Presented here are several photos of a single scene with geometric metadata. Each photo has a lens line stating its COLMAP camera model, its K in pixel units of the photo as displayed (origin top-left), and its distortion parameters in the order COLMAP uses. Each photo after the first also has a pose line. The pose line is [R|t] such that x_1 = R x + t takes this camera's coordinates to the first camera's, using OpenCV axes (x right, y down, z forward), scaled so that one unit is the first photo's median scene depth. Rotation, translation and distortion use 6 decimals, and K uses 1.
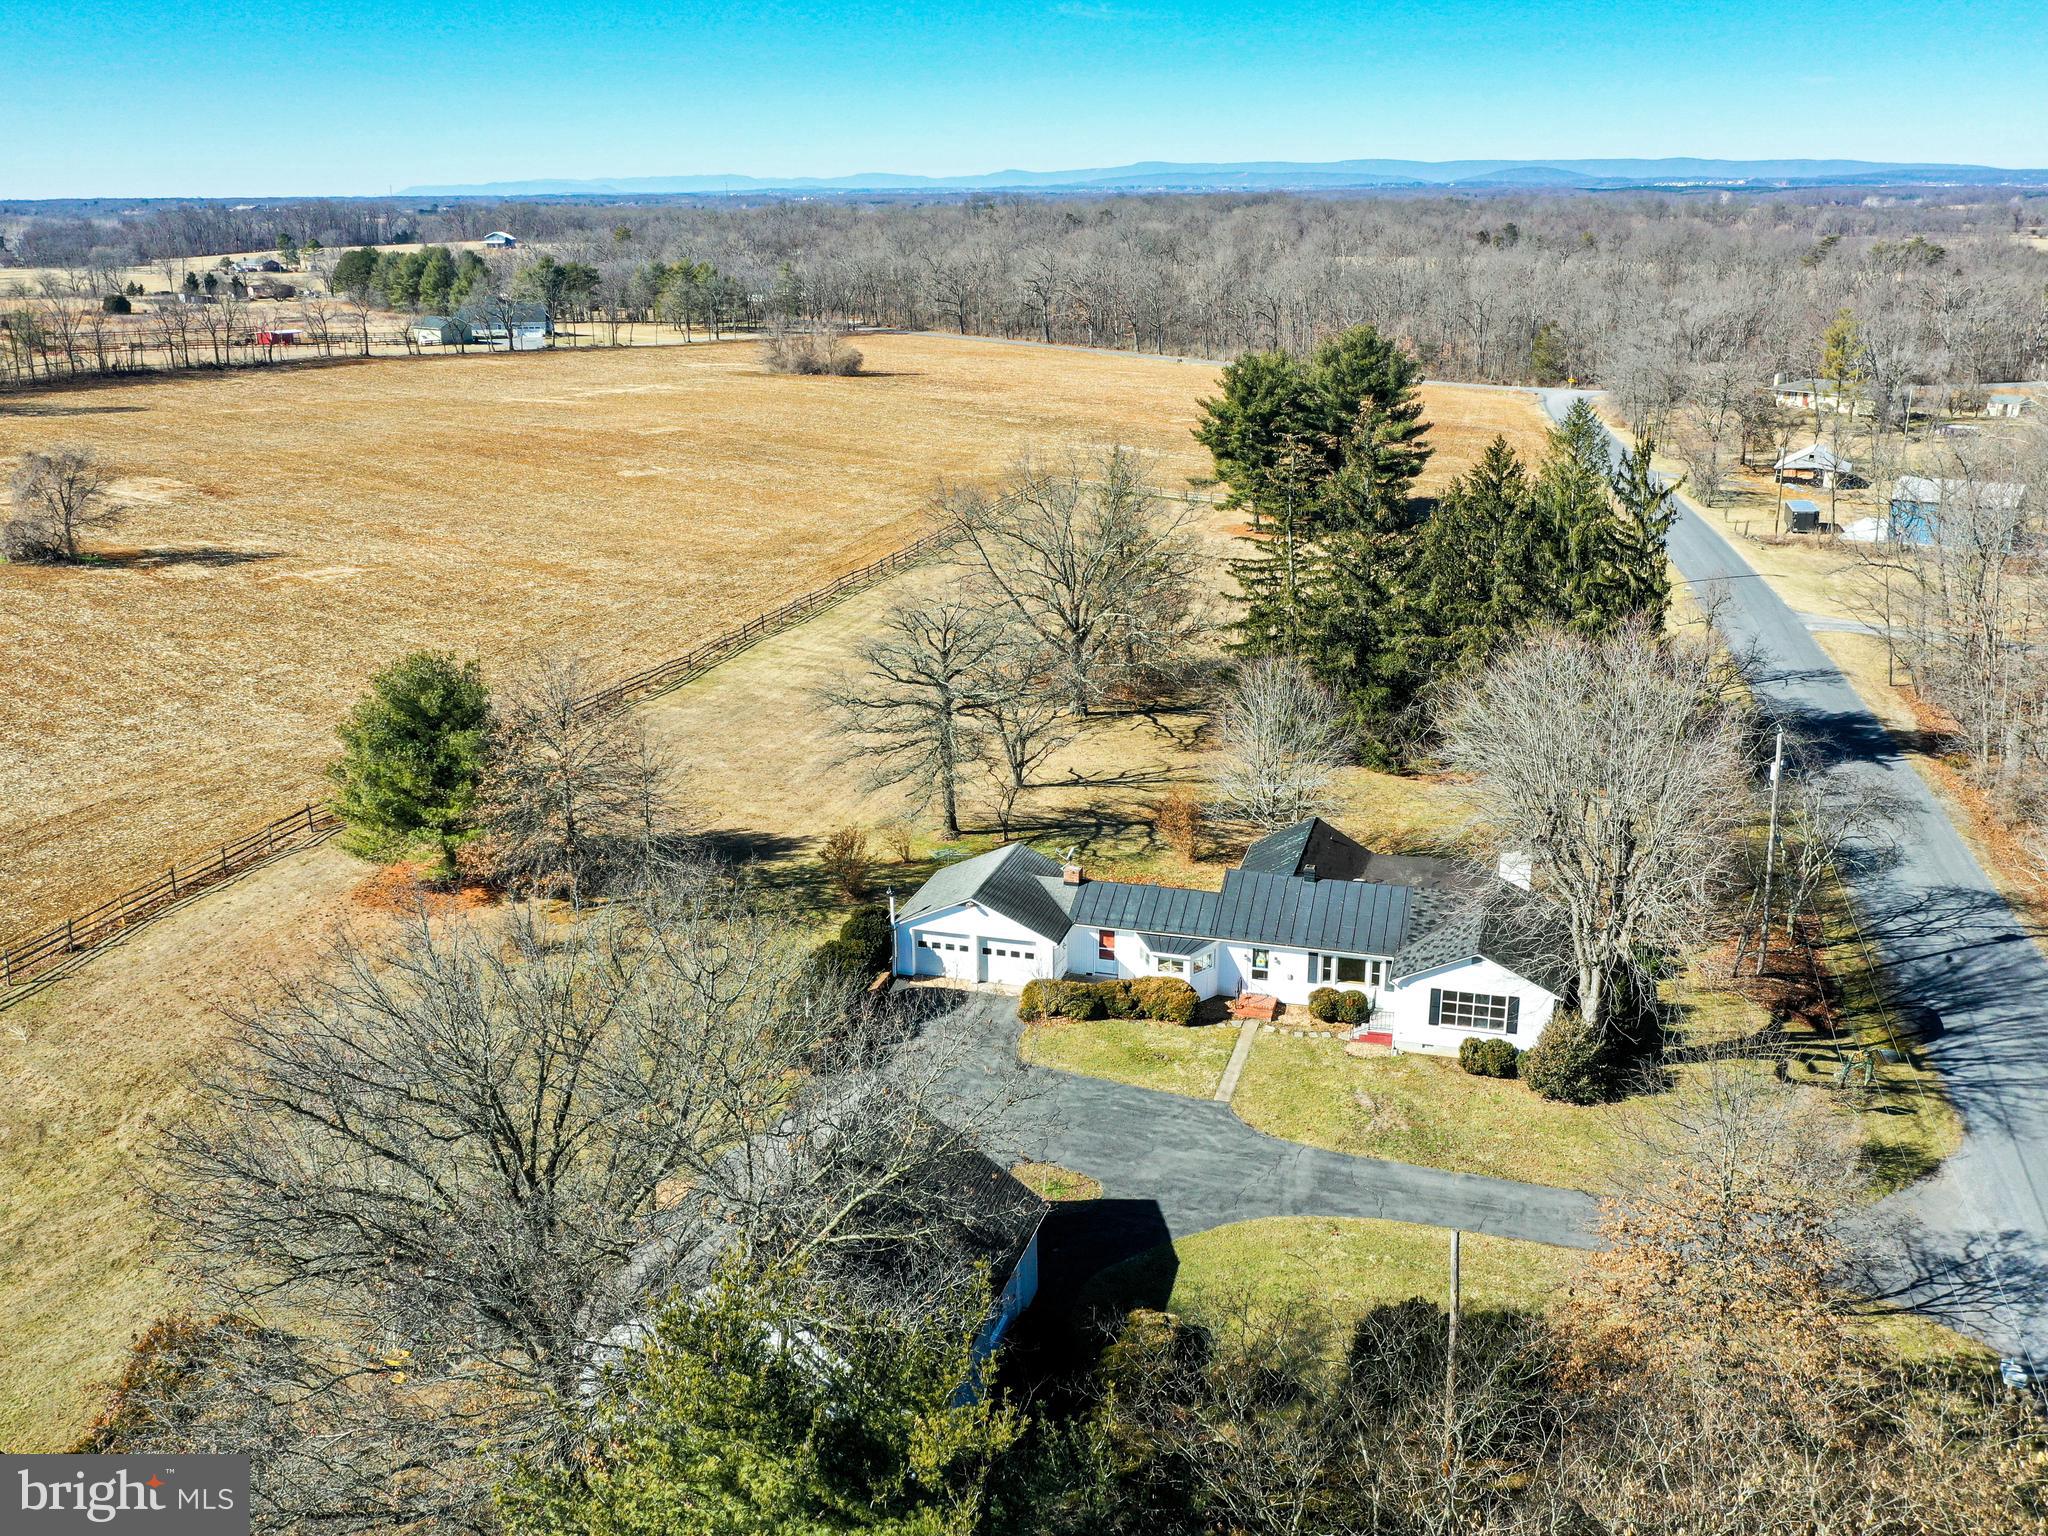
lens RADIAL K [[1717.1, 0, 1025.3], [0, 1717.1, 773.4], [0, 0, 1]] dist [-0.010848, 0.019850]
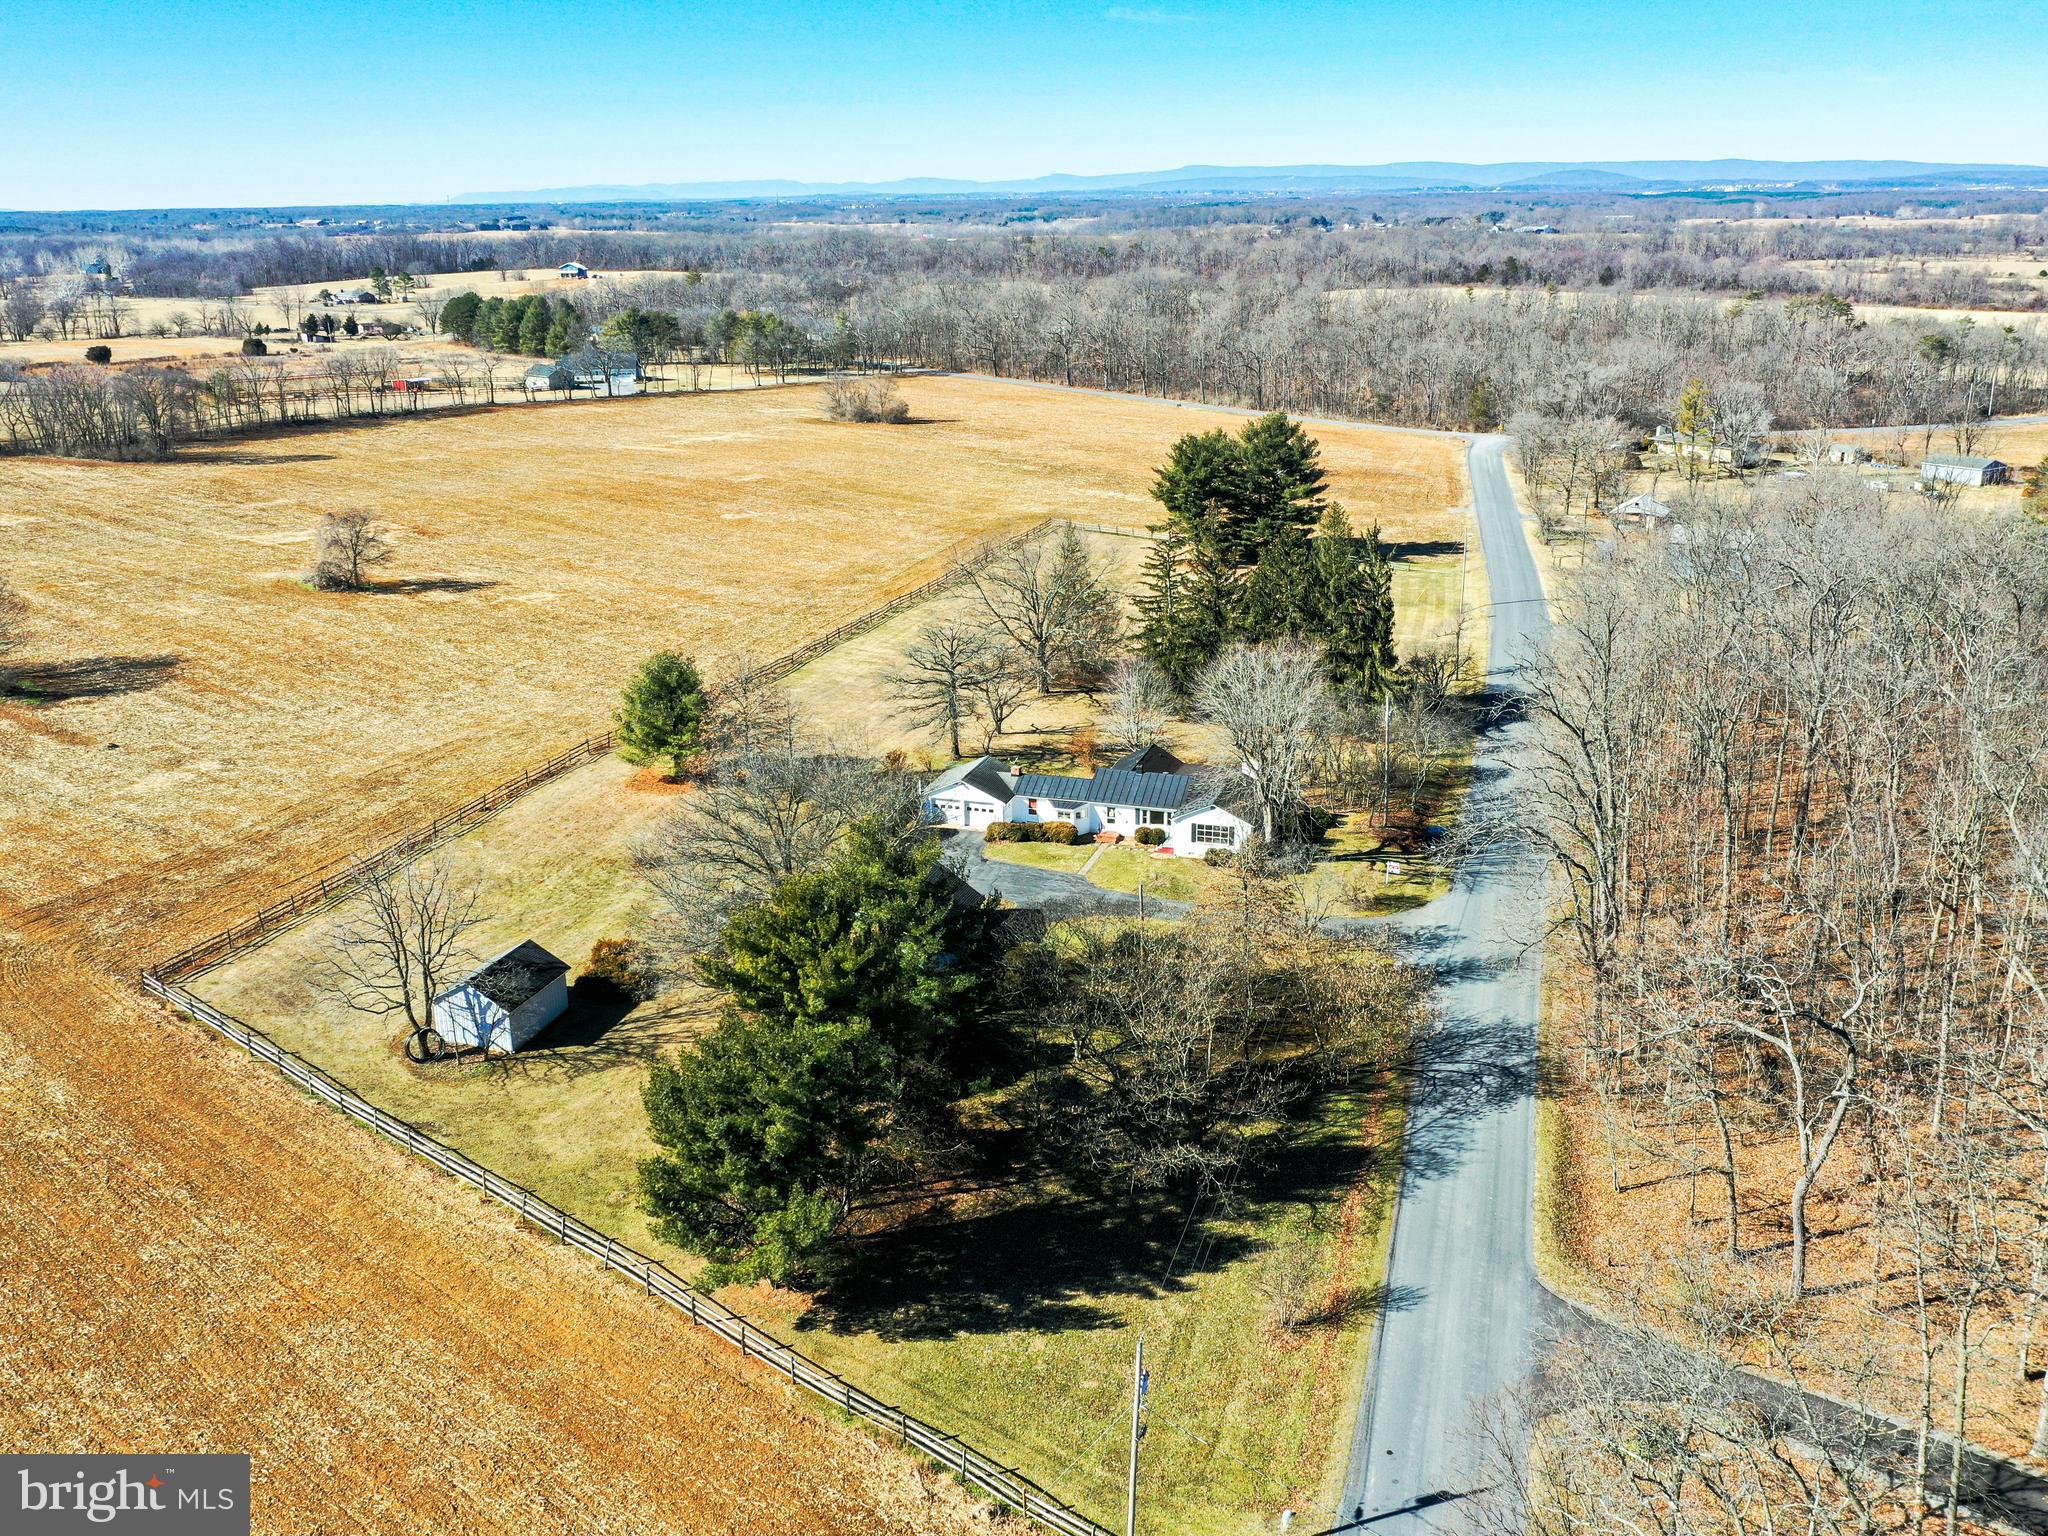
lens RADIAL K [[1717.1, 0, 1023.0], [0, 1717.1, 763.6], [0, 0, 1]] dist [-0.010848, 0.019850]
pose [[0.999605, 0.003834, -0.027849, 0.039113], [-0.004027, 0.999968, -0.006879, 0.028559], [0.027821, 0.006989, 0.999588, -0.392581]]
